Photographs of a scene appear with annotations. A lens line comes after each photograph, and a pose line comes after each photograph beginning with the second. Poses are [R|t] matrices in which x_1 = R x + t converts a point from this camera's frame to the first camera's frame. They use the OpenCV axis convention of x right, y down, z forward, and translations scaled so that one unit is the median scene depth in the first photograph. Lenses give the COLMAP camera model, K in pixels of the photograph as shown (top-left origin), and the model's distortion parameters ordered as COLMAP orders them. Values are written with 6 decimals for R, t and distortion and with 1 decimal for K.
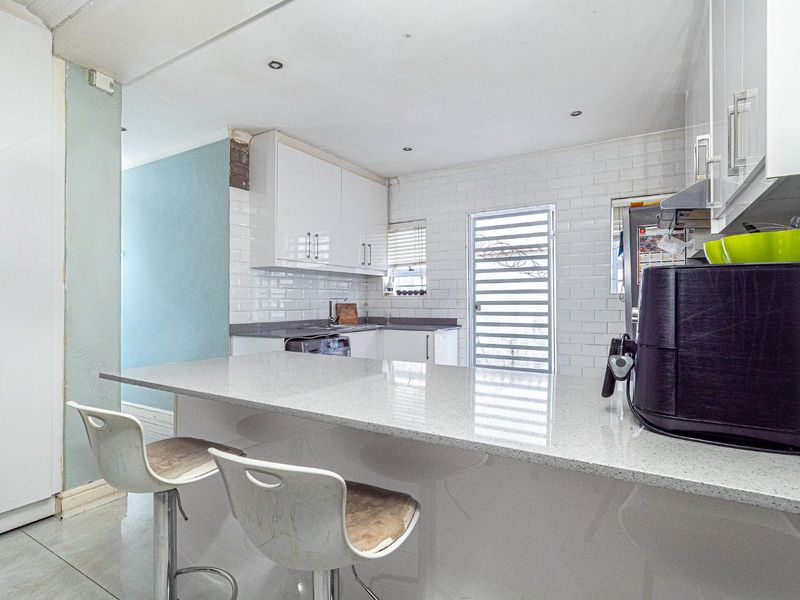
lens RADIAL K [[416.7, 0, 398.4], [0, 416.7, 300.4], [0, 0, 1]] dist [-0.003155, 0.000756]
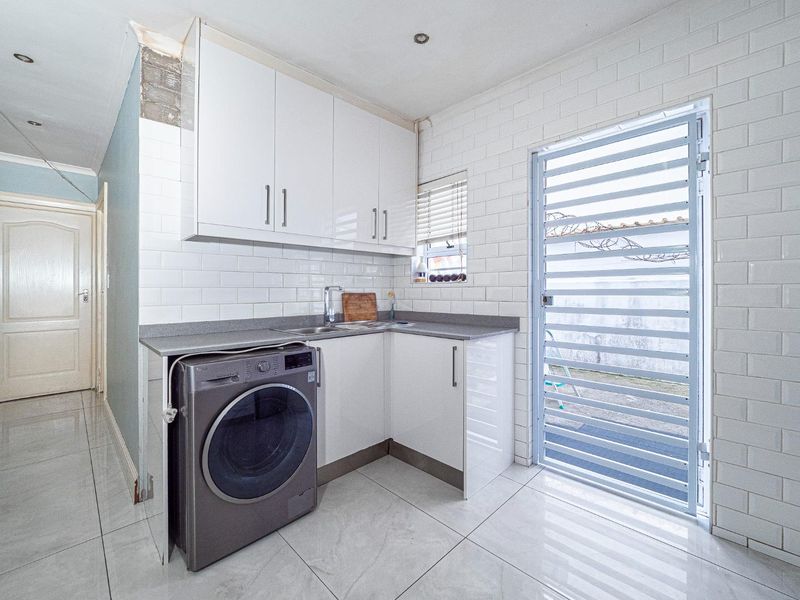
lens RADIAL K [[336.8, 0, 404.0], [0, 336.8, 293.4], [0, 0, 1]] dist [-0.000038, -0.000381]
pose [[0.970572, 0.003011, -0.240791, 0.096580], [0.000826, 0.999874, 0.015835, -0.001661], [0.240809, -0.015568, 0.970448, 0.423350]]
